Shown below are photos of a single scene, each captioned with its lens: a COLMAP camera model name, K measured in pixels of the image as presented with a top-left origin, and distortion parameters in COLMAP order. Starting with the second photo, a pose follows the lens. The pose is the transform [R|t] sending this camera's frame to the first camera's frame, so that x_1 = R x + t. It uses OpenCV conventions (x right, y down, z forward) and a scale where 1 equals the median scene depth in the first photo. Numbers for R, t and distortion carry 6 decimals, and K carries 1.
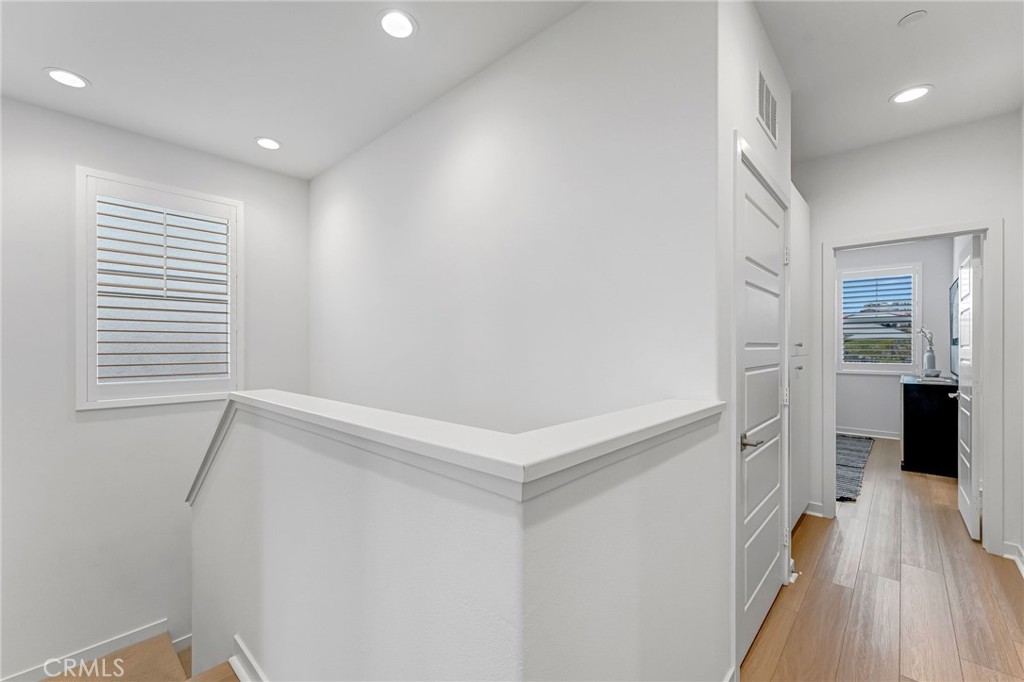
lens RADIAL K [[418.0, 0, 510.2], [0, 418.0, 348.3], [0, 0, 1]] dist [0.001831, 0.000599]
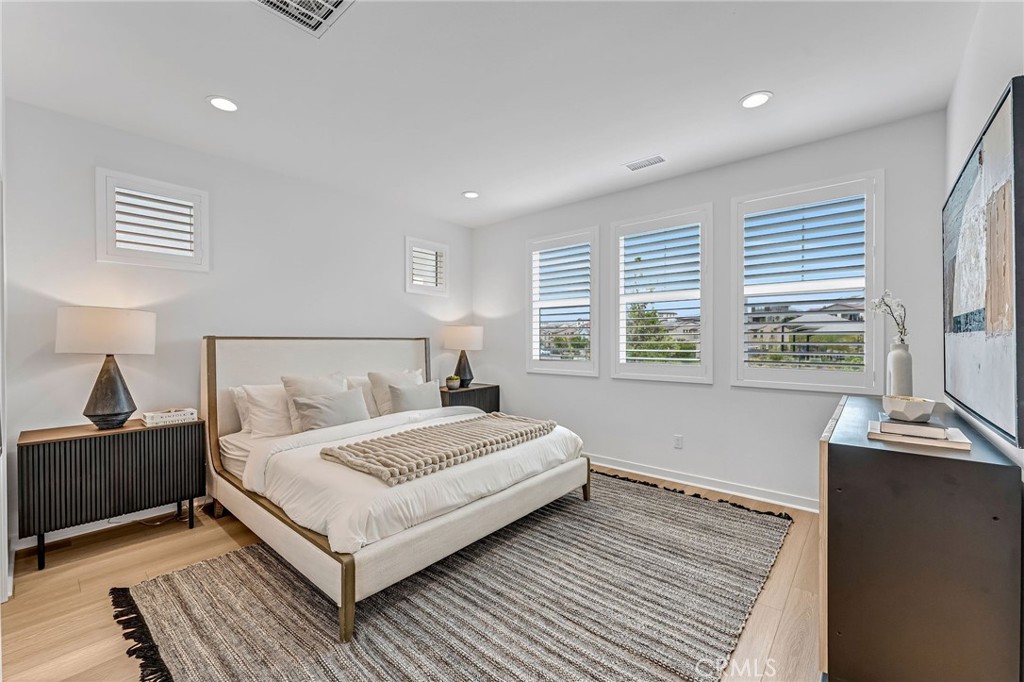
lens RADIAL K [[418.0, 0, 507.6], [0, 418.0, 339.6], [0, 0, 1]] dist [0.001831, 0.000599]
pose [[0.999272, -0.005200, 0.037786, 0.892407], [0.005173, 0.999986, 0.000826, -0.004402], [-0.037790, -0.000630, 0.999286, 0.897311]]
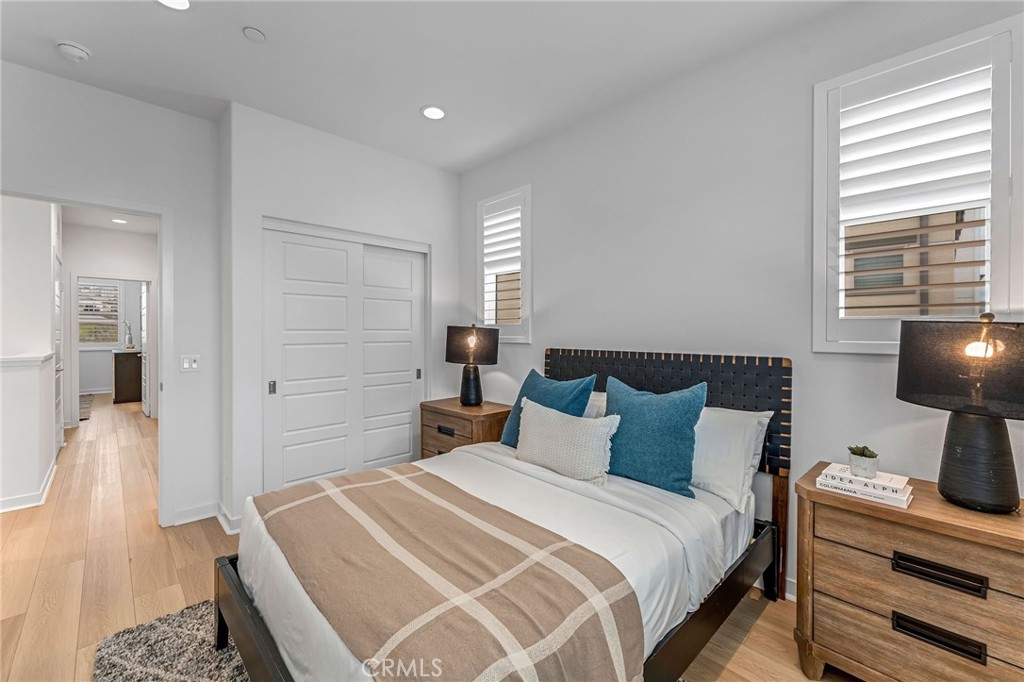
lens RADIAL K [[418.0, 0, 506.1], [0, 418.0, 338.1], [0, 0, 1]] dist [0.001831, 0.000599]
pose [[0.054770, -0.012230, 0.998424, -0.880603], [-0.002729, 0.999919, 0.012398, -0.001394], [-0.998495, -0.003404, 0.054732, -0.893209]]
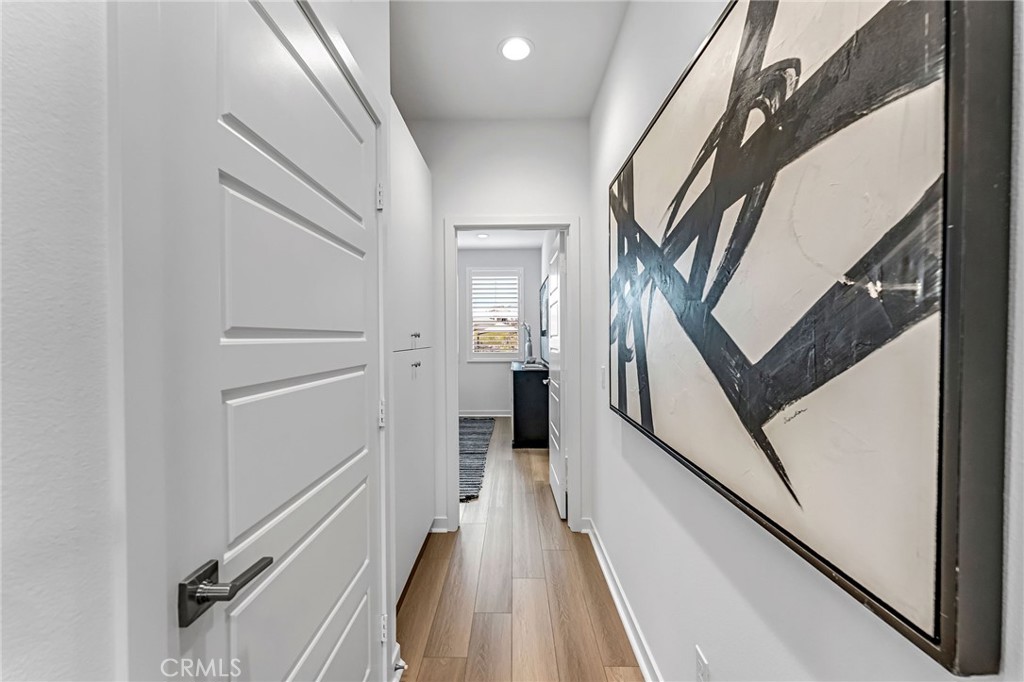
lens RADIAL K [[418.0, 0, 509.7], [0, 418.0, 341.9], [0, 0, 1]] dist [0.001831, 0.000599]
pose [[0.734604, -0.010916, 0.678408, 0.240414], [0.008409, 0.999940, 0.006984, 0.000263], [-0.678444, 0.000574, 0.734652, 0.254822]]
